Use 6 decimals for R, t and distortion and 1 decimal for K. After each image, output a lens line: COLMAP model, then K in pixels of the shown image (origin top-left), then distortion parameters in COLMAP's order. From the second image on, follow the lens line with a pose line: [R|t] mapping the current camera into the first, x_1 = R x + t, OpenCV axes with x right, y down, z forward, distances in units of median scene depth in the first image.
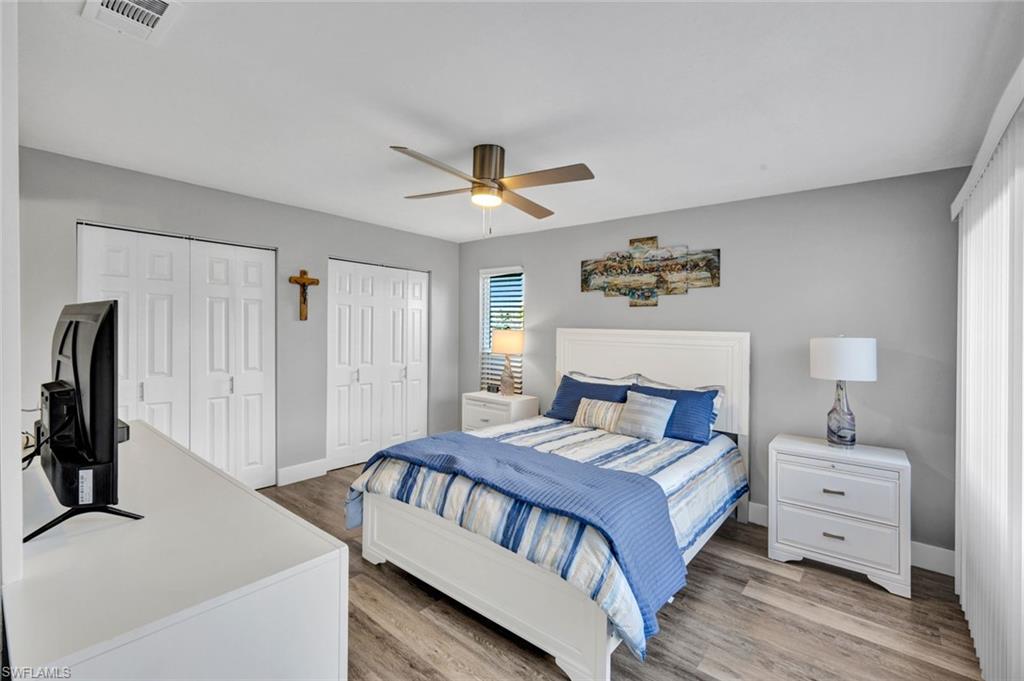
lens RADIAL K [[444.3, 0, 517.5], [0, 444.3, 334.9], [0, 0, 1]] dist [0.000038, -0.000009]
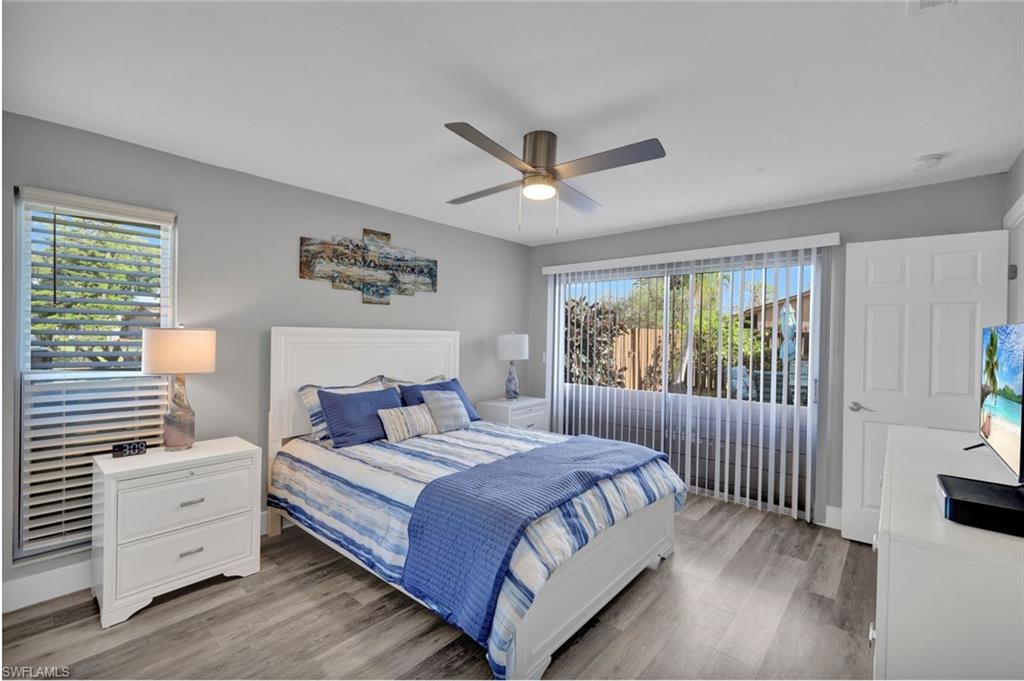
lens RADIAL K [[445.0, 0, 510.2], [0, 445.0, 326.9], [0, 0, 1]] dist [0.038188, 0.000025]
pose [[0.032840, 0.013250, 0.999373, -0.647840], [0.025945, 0.999564, -0.014105, 0.004043], [-0.999124, 0.026392, 0.032482, 0.691452]]
